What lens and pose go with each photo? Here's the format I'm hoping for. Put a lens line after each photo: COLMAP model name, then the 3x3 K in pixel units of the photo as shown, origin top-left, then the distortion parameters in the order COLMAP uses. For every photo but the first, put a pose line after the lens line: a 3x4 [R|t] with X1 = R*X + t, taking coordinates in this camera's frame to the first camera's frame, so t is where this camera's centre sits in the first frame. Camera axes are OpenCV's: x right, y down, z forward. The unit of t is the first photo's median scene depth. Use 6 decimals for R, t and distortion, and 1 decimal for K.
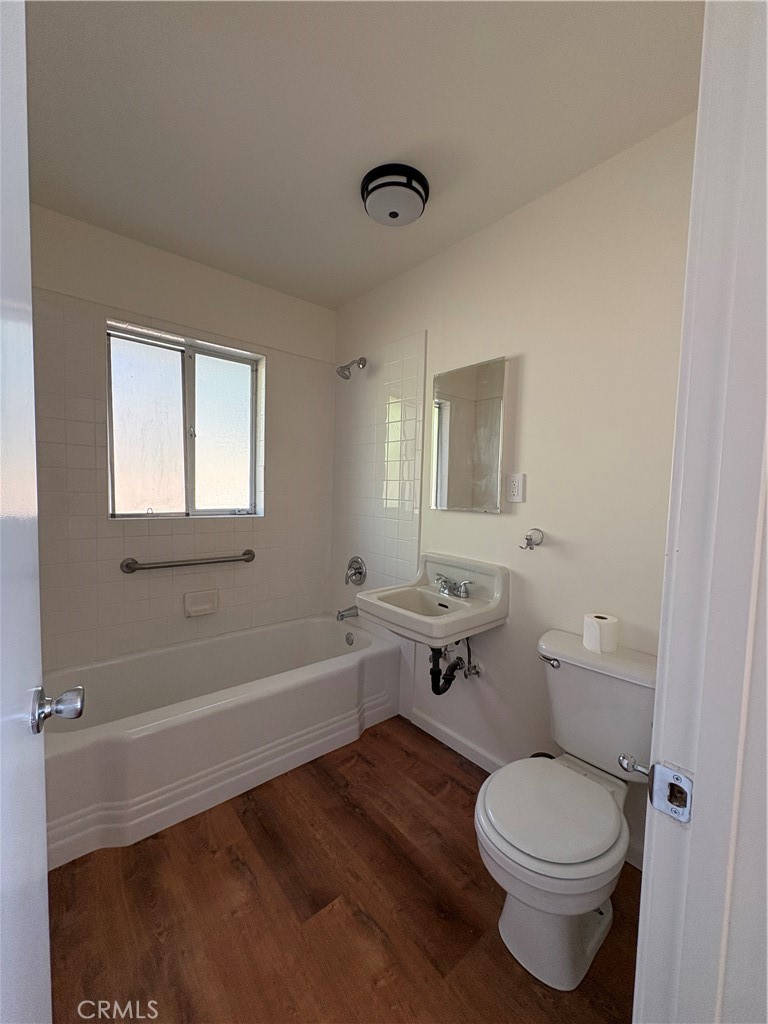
lens RADIAL K [[404.5, 0, 384.7], [0, 404.5, 512.9], [0, 0, 1]] dist [0.000164, -0.000621]
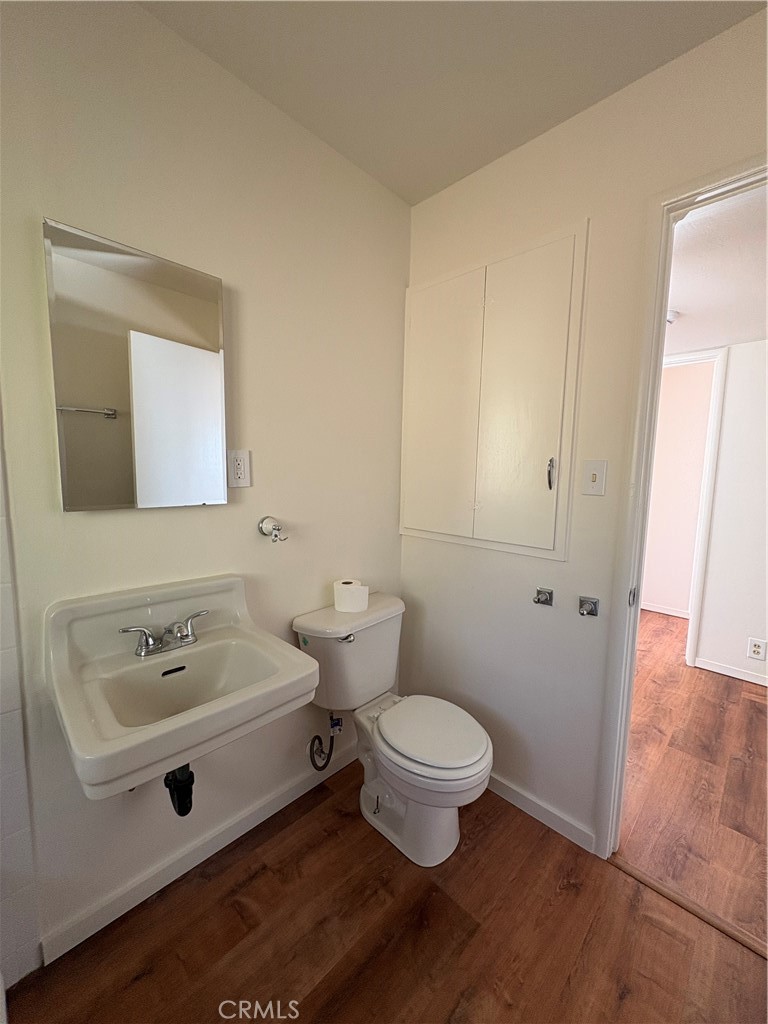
lens RADIAL K [[404.5, 0, 384.3], [0, 404.5, 514.5], [0, 0, 1]] dist [0.000164, -0.000621]
pose [[-0.086858, -0.136212, 0.986865, -0.479322], [0.040983, 0.989281, 0.140153, -0.073145], [-0.995377, 0.052619, -0.080345, 0.810457]]
